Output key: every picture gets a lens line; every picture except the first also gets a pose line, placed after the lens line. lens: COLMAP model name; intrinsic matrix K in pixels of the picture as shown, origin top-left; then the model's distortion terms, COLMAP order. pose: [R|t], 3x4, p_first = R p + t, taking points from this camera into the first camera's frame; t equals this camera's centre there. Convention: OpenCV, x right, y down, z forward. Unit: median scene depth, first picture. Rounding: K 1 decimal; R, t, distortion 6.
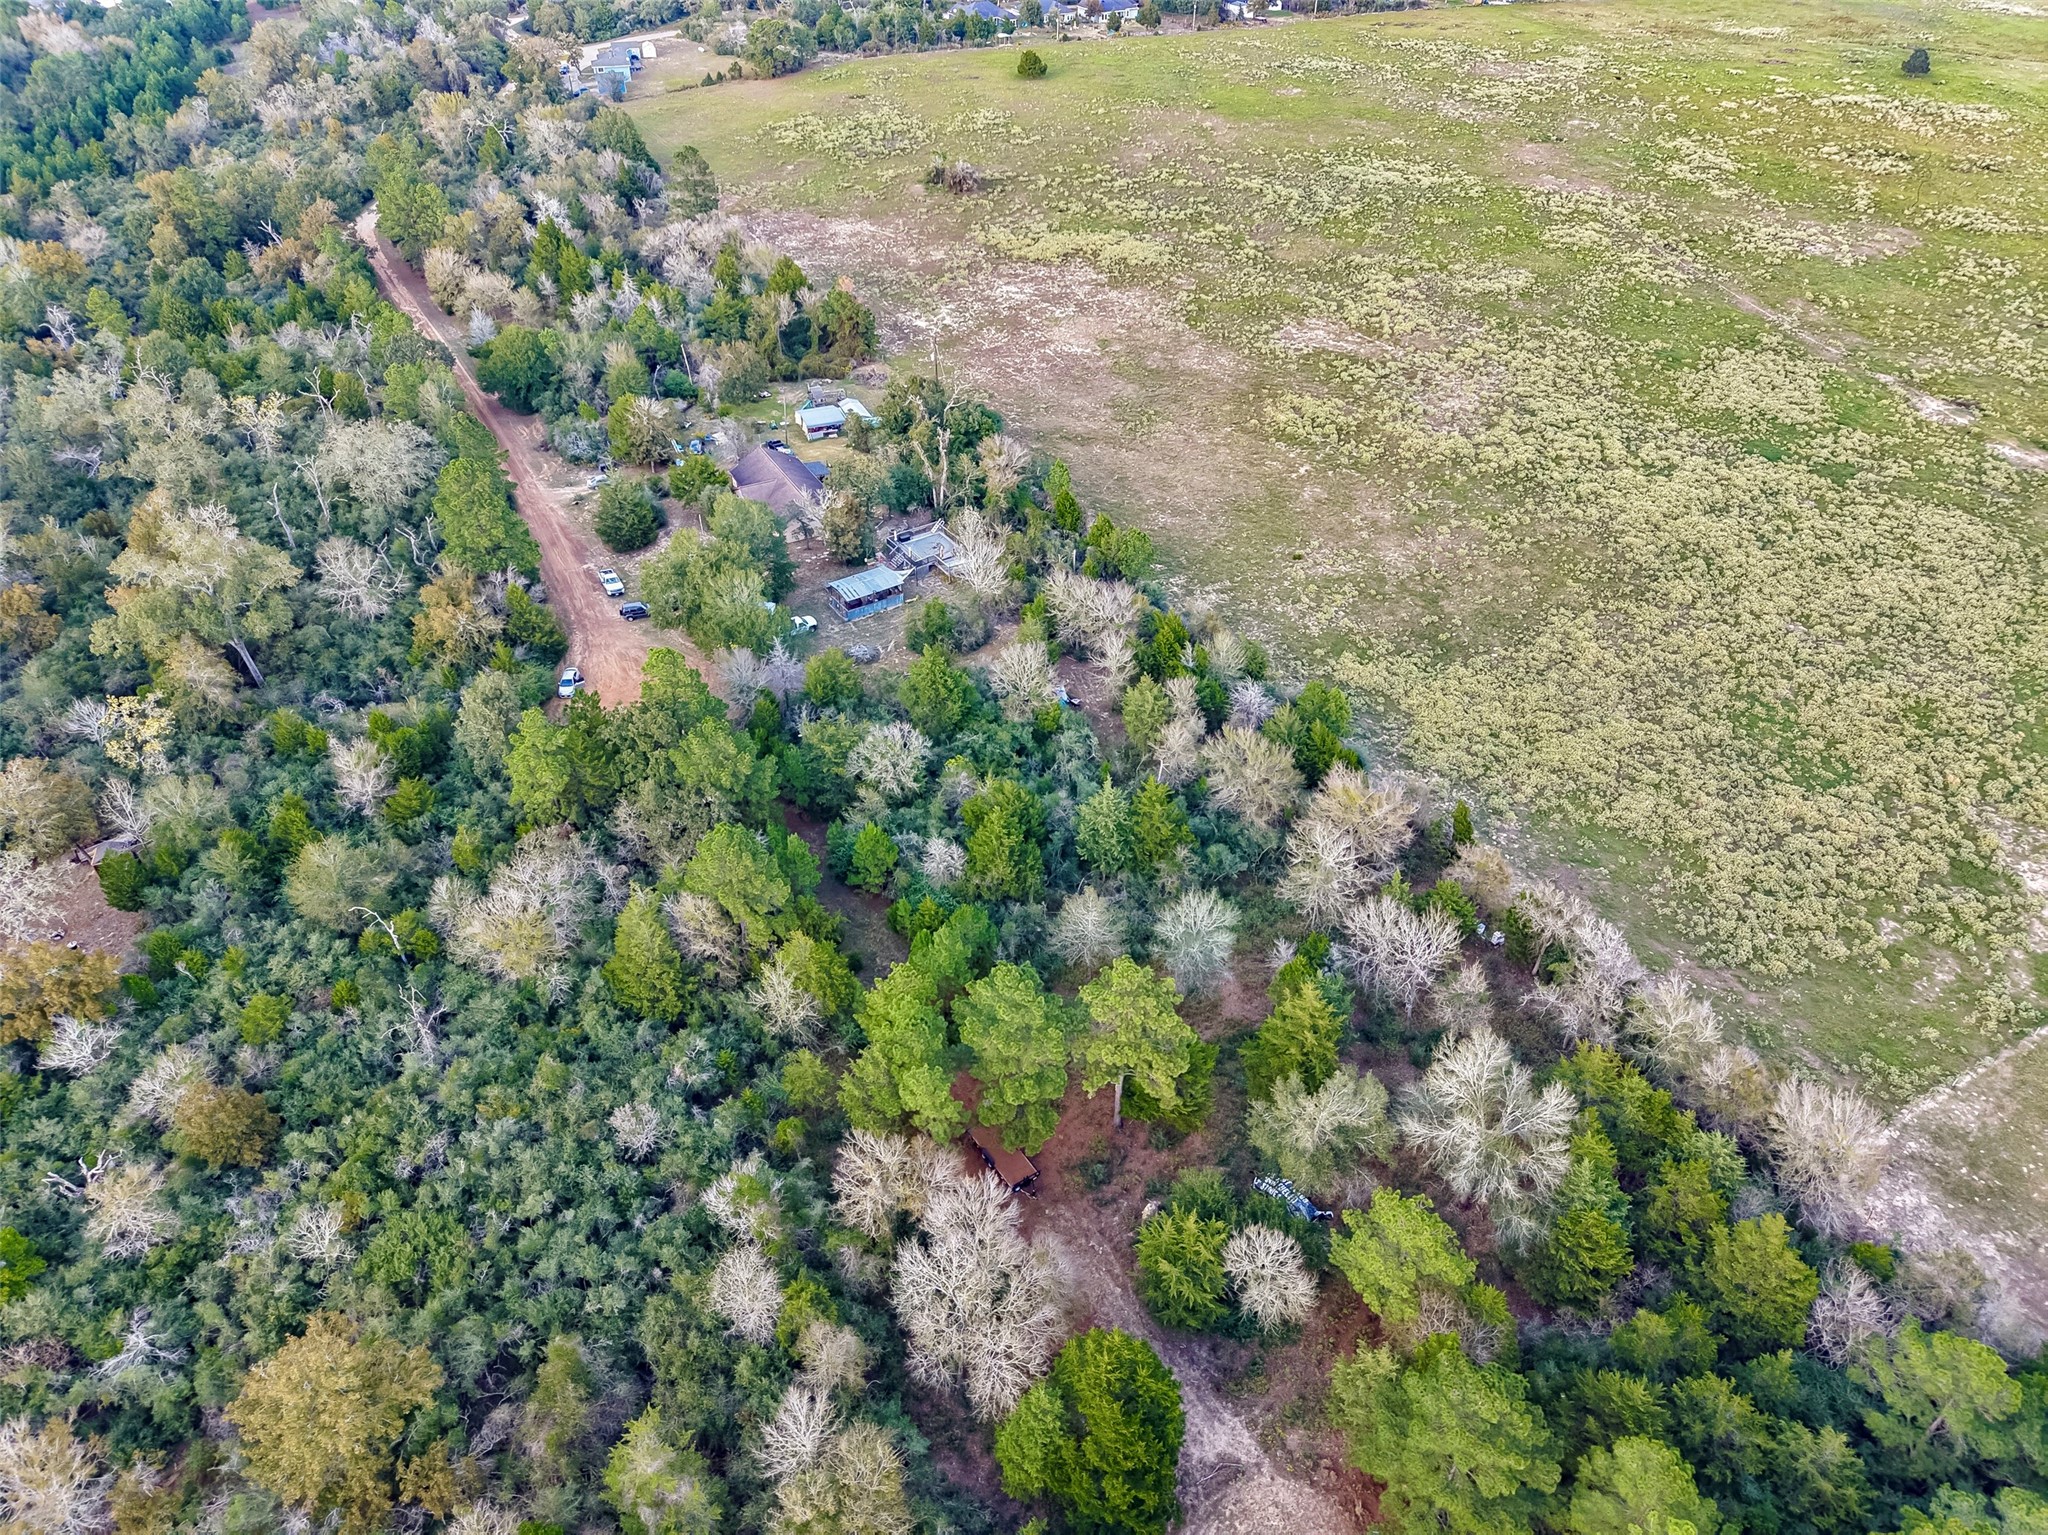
lens RADIAL K [[1373.7, 0, 1019.8], [0, 1373.7, 763.0], [0, 0, 1]] dist [0.012747, -0.010202]
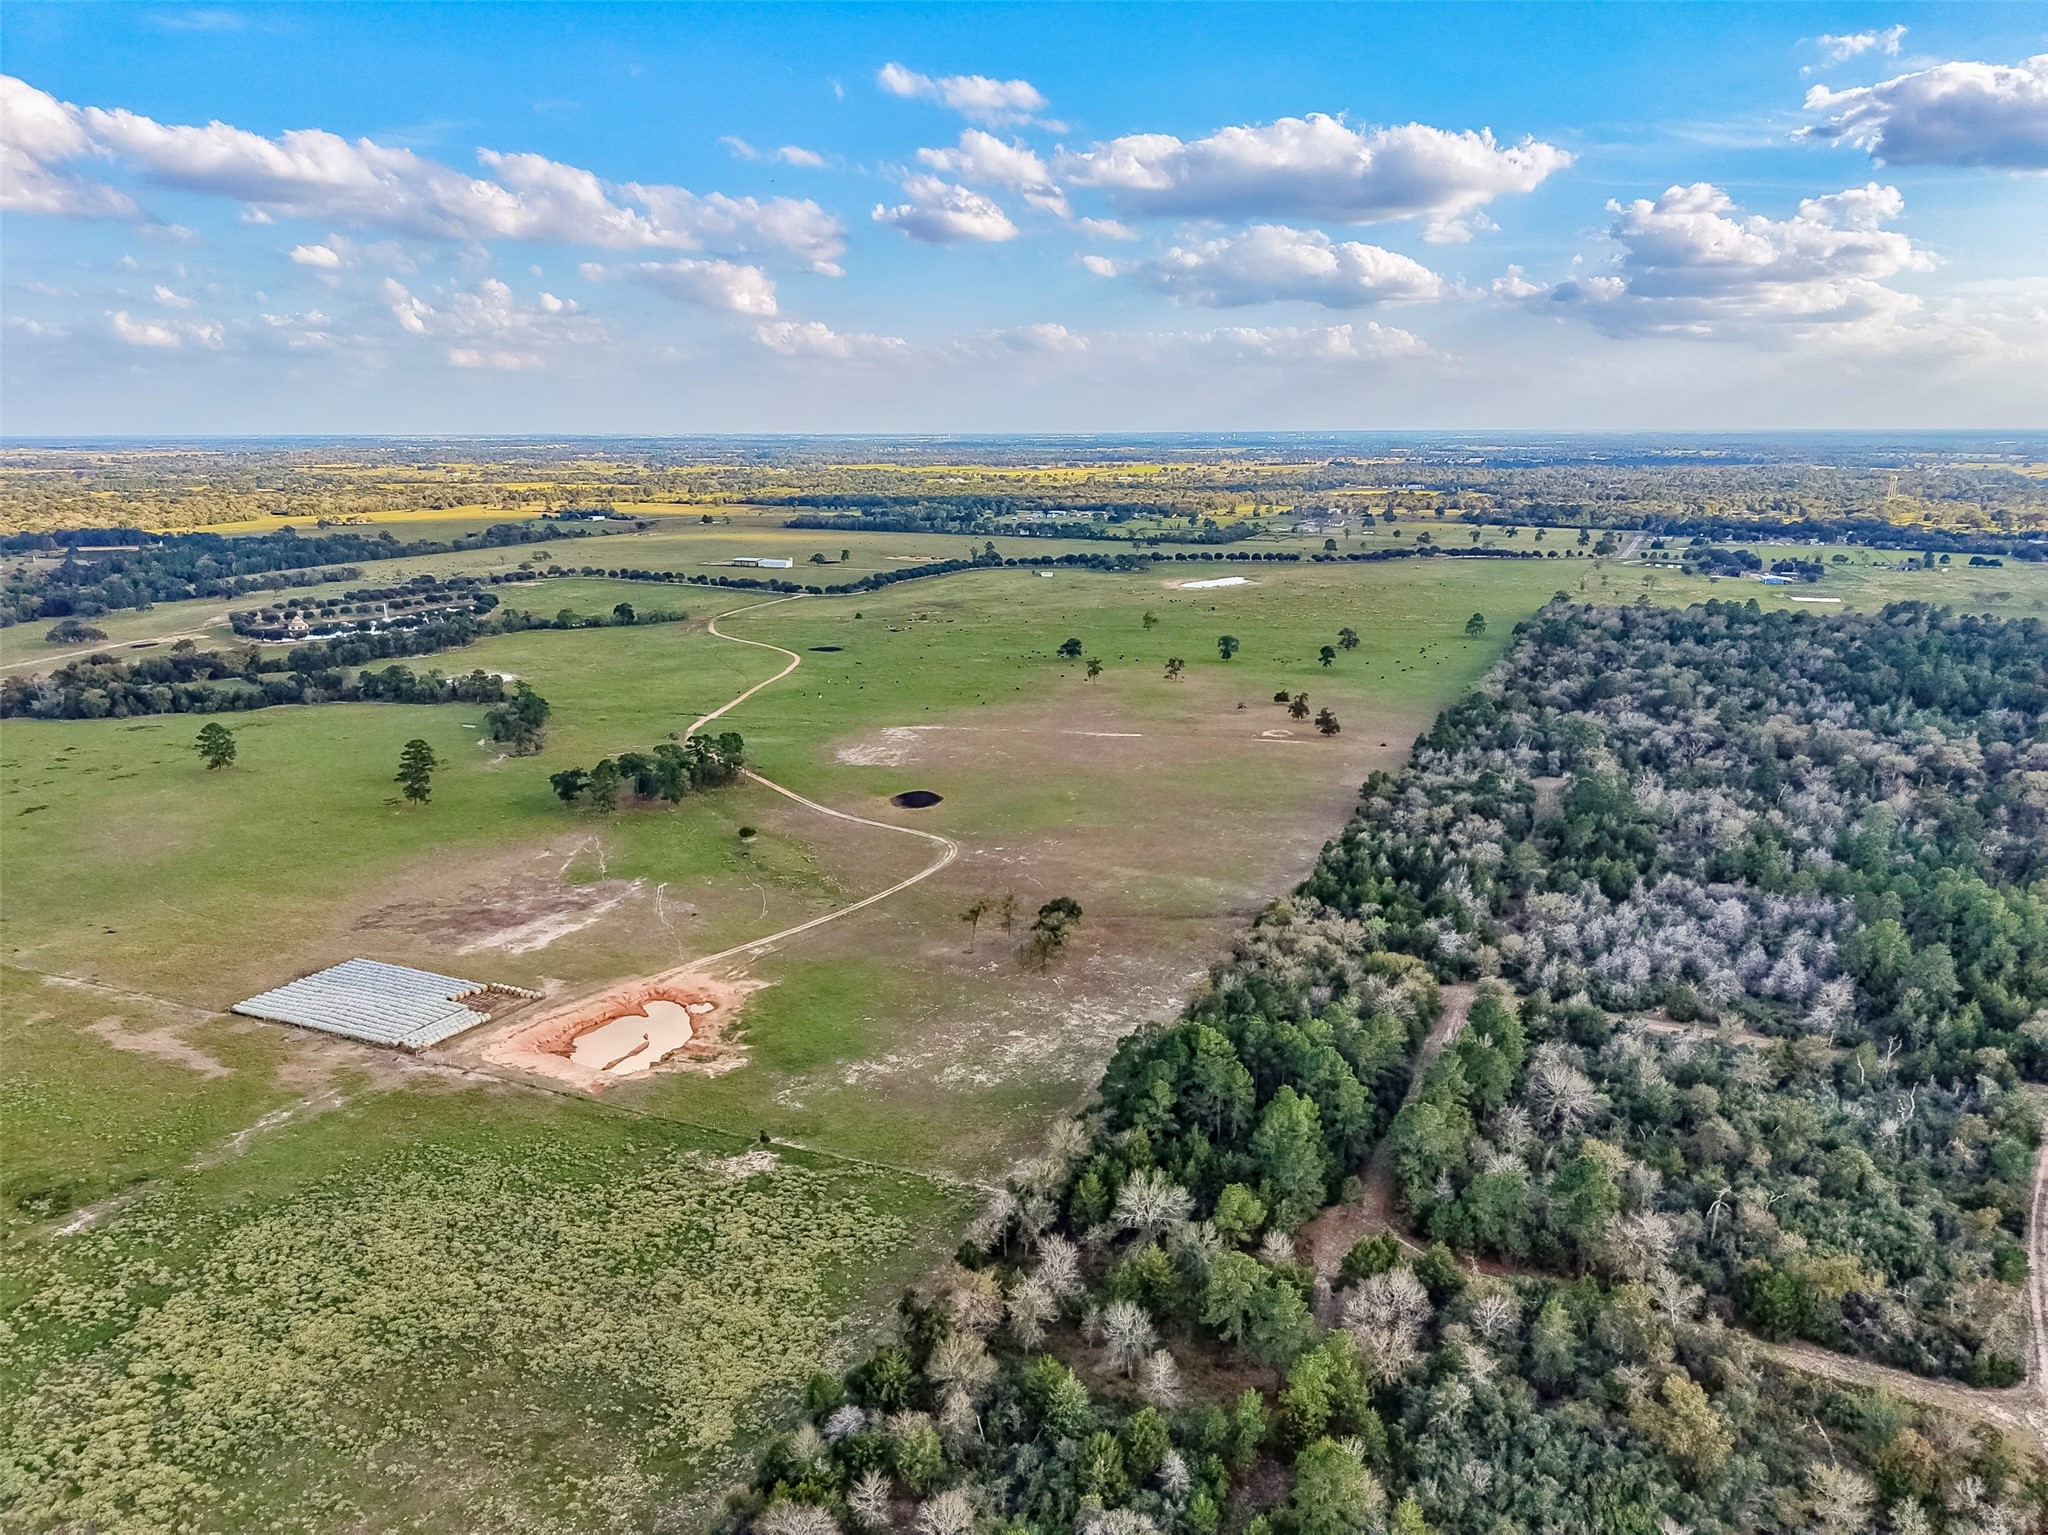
lens RADIAL K [[1368.4, 0, 1020.5], [0, 1368.4, 764.4], [0, 0, 1]] dist [0.013123, -0.007337]
pose [[-0.586993, -0.193335, 0.786168, -0.547363], [0.503124, 0.673670, 0.541327, -0.735731], [-0.634275, 0.713296, -0.298168, 0.629129]]
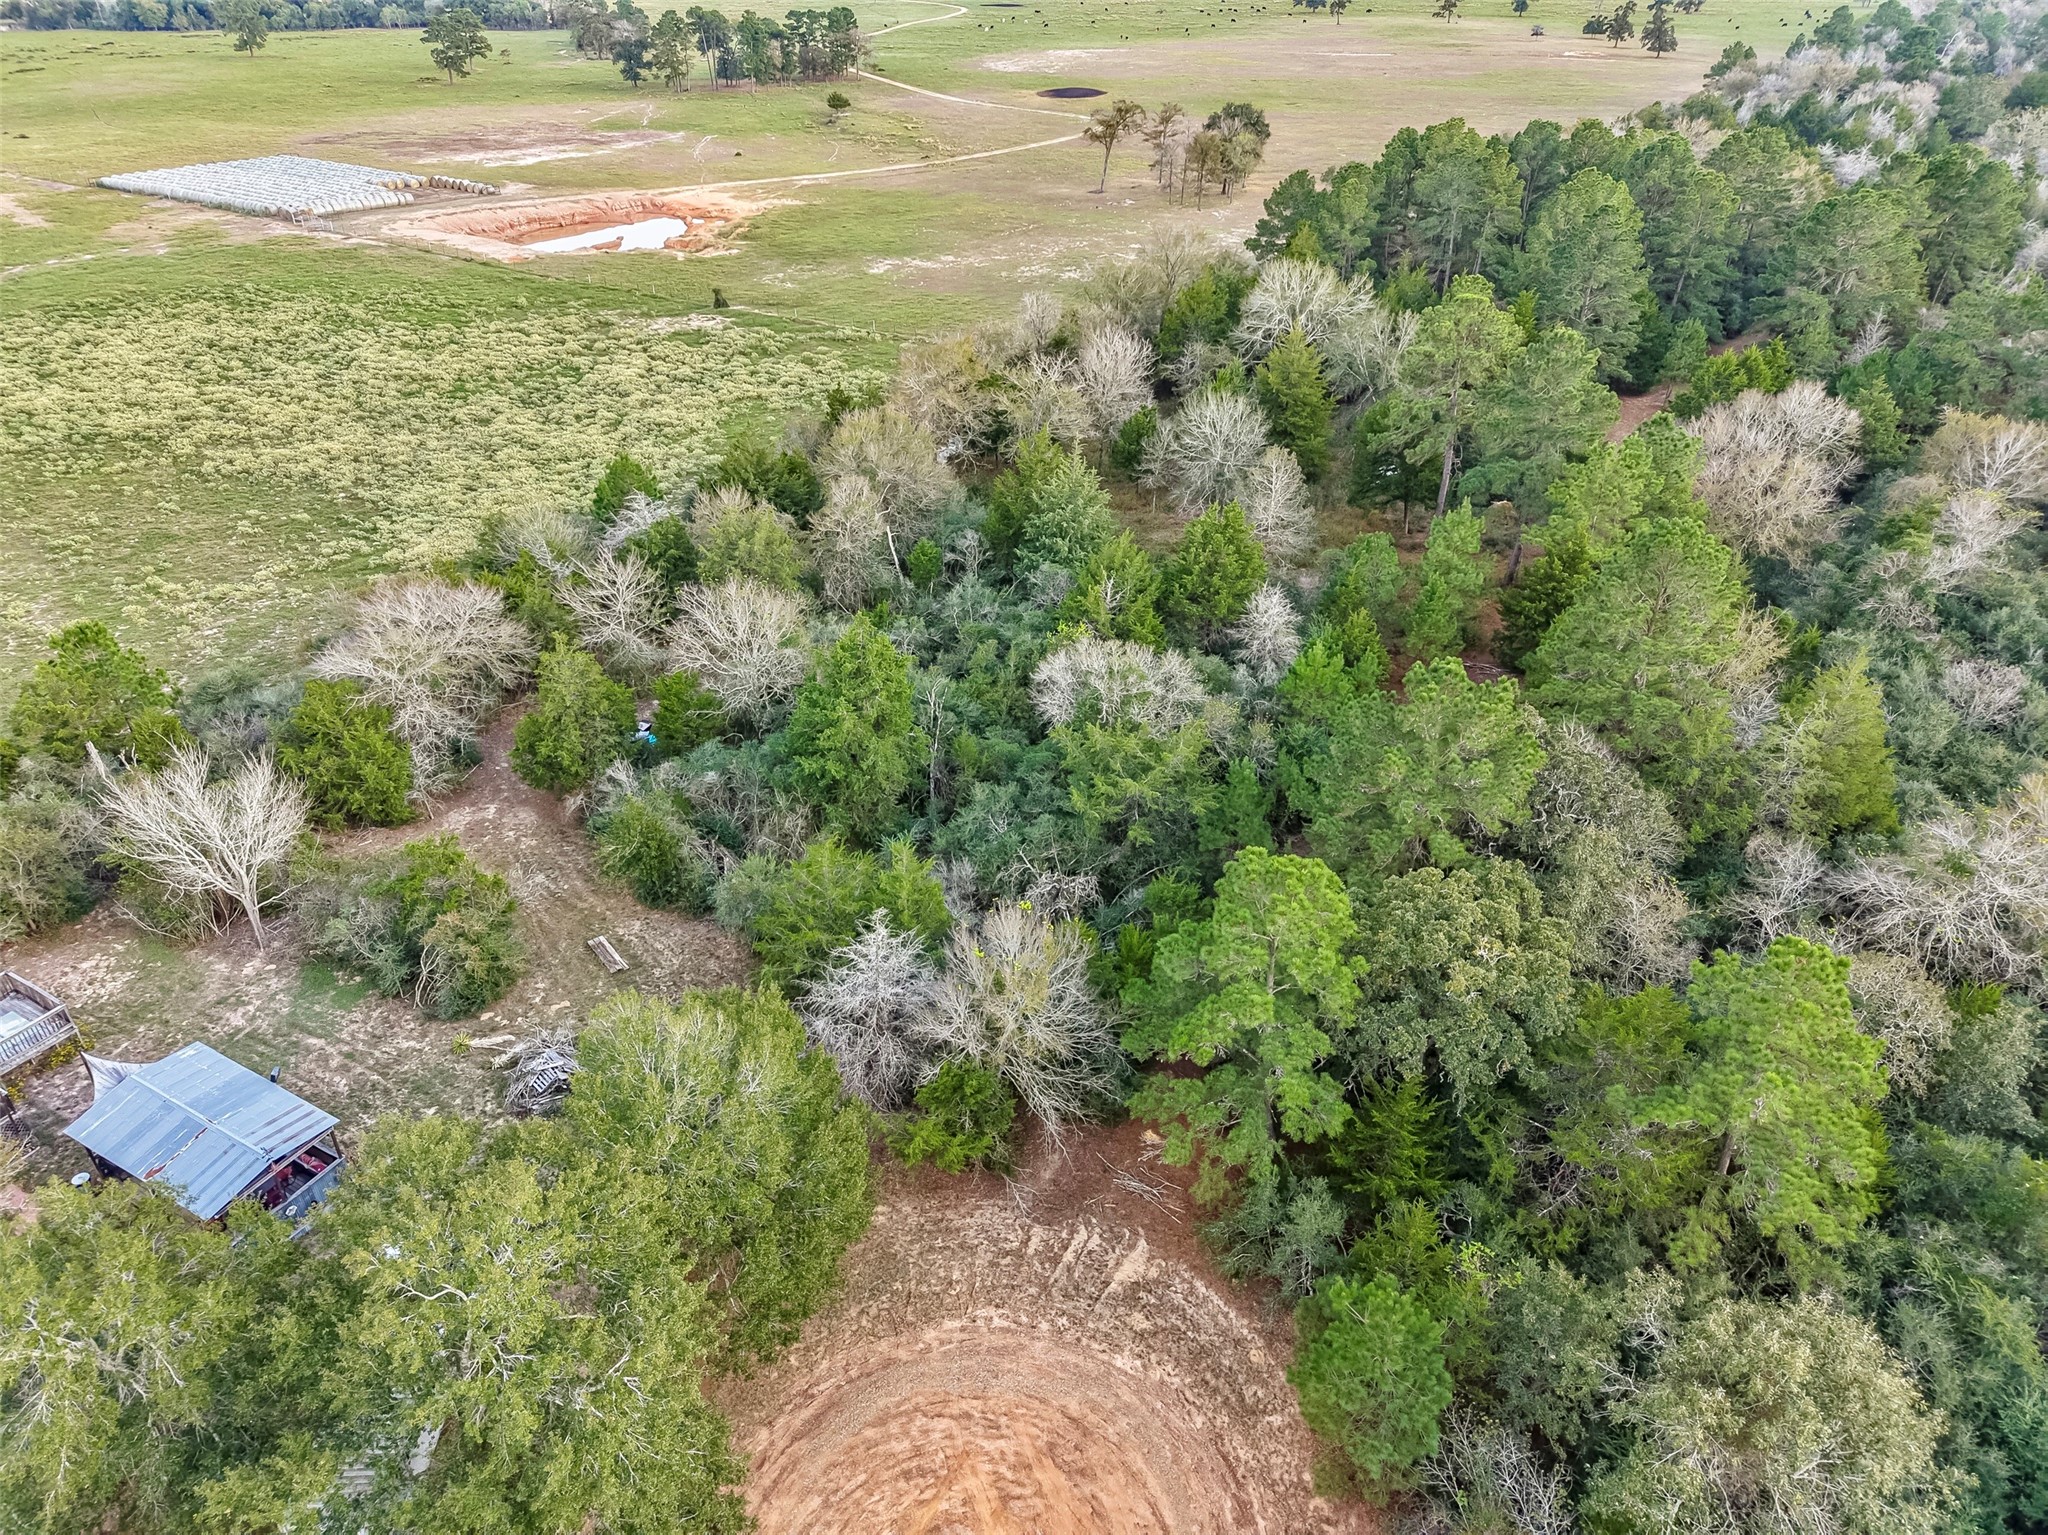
lens RADIAL K [[1371.1, 0, 1023.9], [0, 1371.1, 770.1], [0, 0, 1]] dist [0.008562, -0.007275]
pose [[-0.448497, -0.484926, 0.750797, -0.308062], [0.547085, 0.515327, 0.659648, -0.222160], [-0.706787, 0.706600, 0.034173, 0.690747]]
